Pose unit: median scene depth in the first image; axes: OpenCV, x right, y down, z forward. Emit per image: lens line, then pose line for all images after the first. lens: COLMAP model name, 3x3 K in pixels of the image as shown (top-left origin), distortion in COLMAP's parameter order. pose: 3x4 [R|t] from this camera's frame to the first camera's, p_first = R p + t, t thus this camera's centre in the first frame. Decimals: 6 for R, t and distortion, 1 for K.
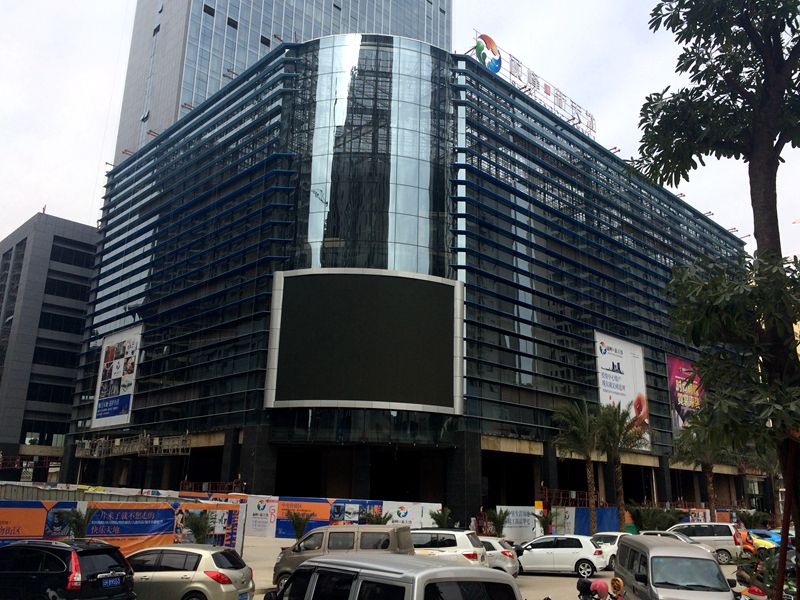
lens RADIAL K [[684.9, 0, 403.2], [0, 684.9, 304.0], [0, 0, 1]] dist [0.084805, -0.117296]
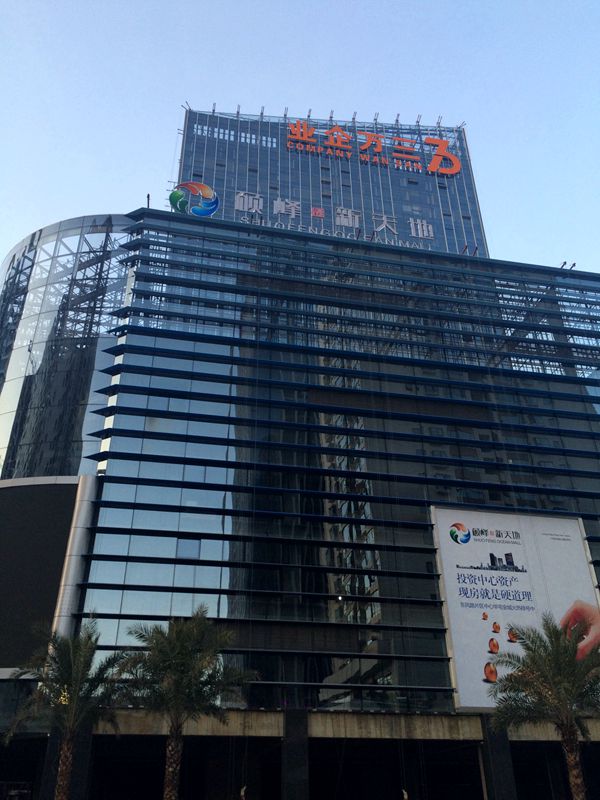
lens RADIAL K [[684.9, 0, 302.4], [0, 684.9, 402.0], [0, 0, 1]] dist [0.084805, -0.117296]
pose [[0.840934, -0.304810, -0.447124, 0.530036], [0.169554, 0.933078, -0.317200, 0.138258], [0.513888, 0.190933, 0.836339, 0.447911]]
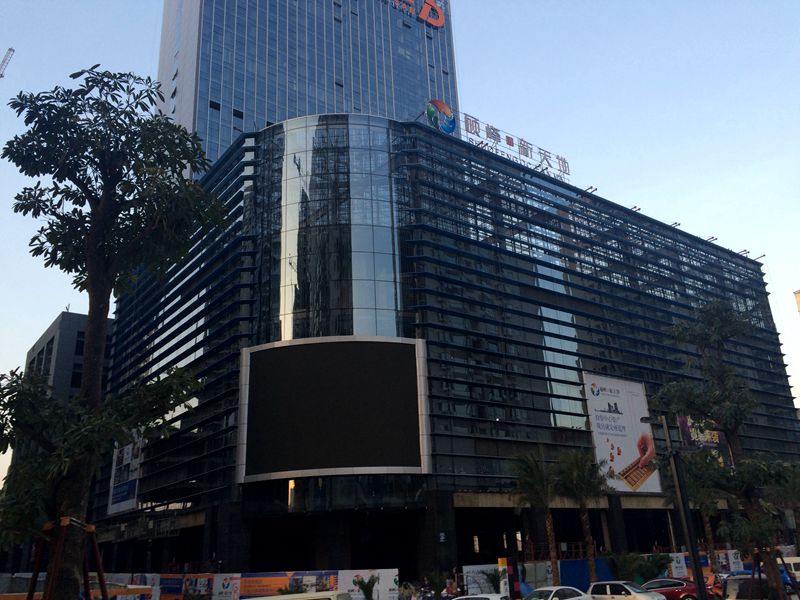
lens RADIAL K [[684.9, 0, 403.8], [0, 684.9, 301.5], [0, 0, 1]] dist [0.084805, -0.117296]
pose [[0.989739, -0.108613, -0.092842, 0.138821], [0.100628, 0.991134, -0.086757, -0.002692], [0.101442, 0.076524, 0.991894, -0.010347]]
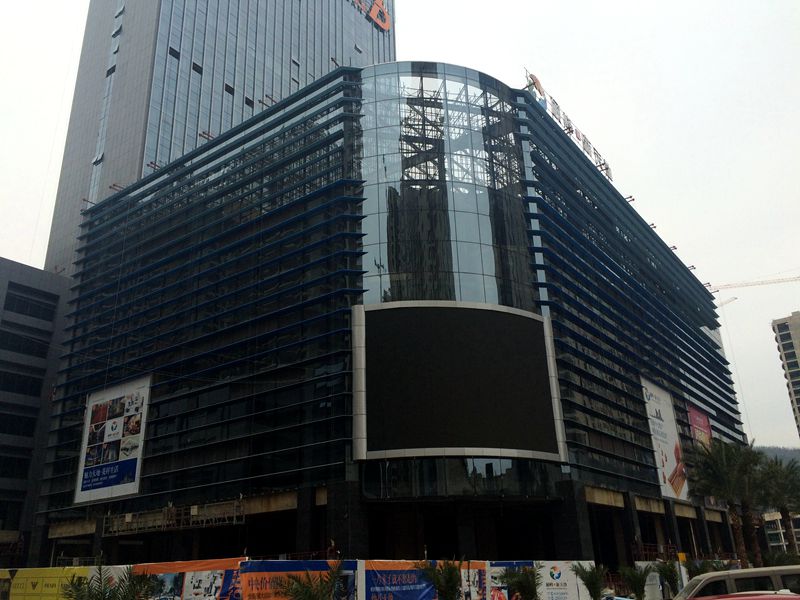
lens RADIAL K [[684.9, 0, 405.7], [0, 684.9, 301.1], [0, 0, 1]] dist [0.084805, -0.117296]
pose [[0.985786, 0.004715, 0.167940, -0.232312], [0.013614, 0.994077, -0.107823, 0.037849], [-0.167453, 0.108577, 0.979883, 0.099928]]
